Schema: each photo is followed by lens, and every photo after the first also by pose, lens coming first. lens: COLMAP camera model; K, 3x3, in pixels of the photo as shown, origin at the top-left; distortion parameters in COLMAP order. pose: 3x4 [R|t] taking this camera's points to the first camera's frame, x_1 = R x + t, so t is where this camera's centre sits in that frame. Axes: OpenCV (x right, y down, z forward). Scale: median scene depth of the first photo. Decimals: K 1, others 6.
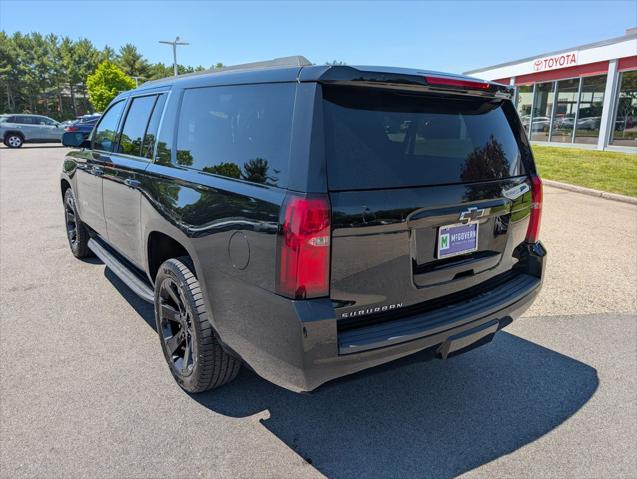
lens RADIAL K [[460.7, 0, 316.9], [0, 460.7, 243.8], [0, 0, 1]] dist [0.016459, -0.016138]
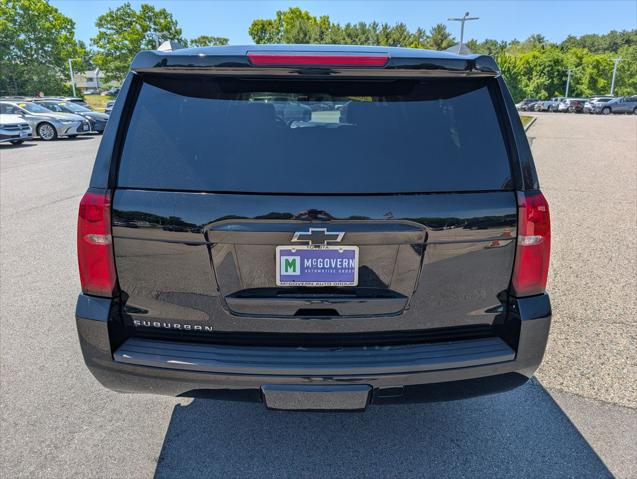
lens RADIAL K [[460.7, 0, 319.9], [0, 460.7, 235.0], [0, 0, 1]] dist [0.016459, -0.016138]
pose [[0.815728, 0.153149, -0.557793, 0.694604], [-0.137826, 0.988000, 0.069708, -0.109209], [0.561775, 0.020016, 0.827048, 0.352187]]
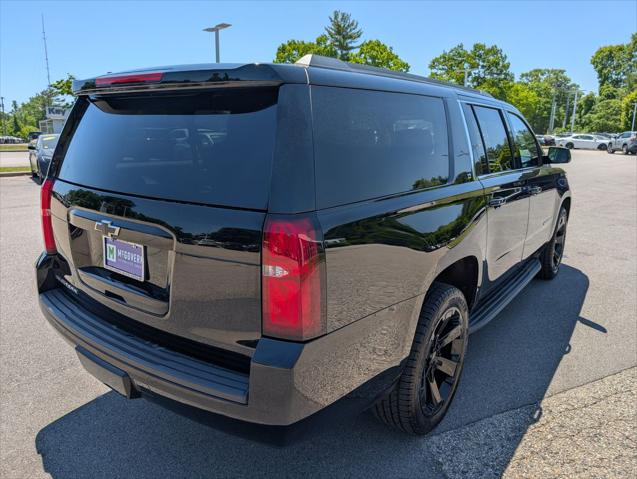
lens RADIAL K [[460.7, 0, 318.0], [0, 460.7, 240.7], [0, 0, 1]] dist [0.016459, -0.016138]
pose [[0.282454, 0.210977, -0.935793, 1.162156], [-0.248099, 0.958391, 0.141187, -0.241201], [0.926643, 0.192291, 0.323045, 1.003883]]
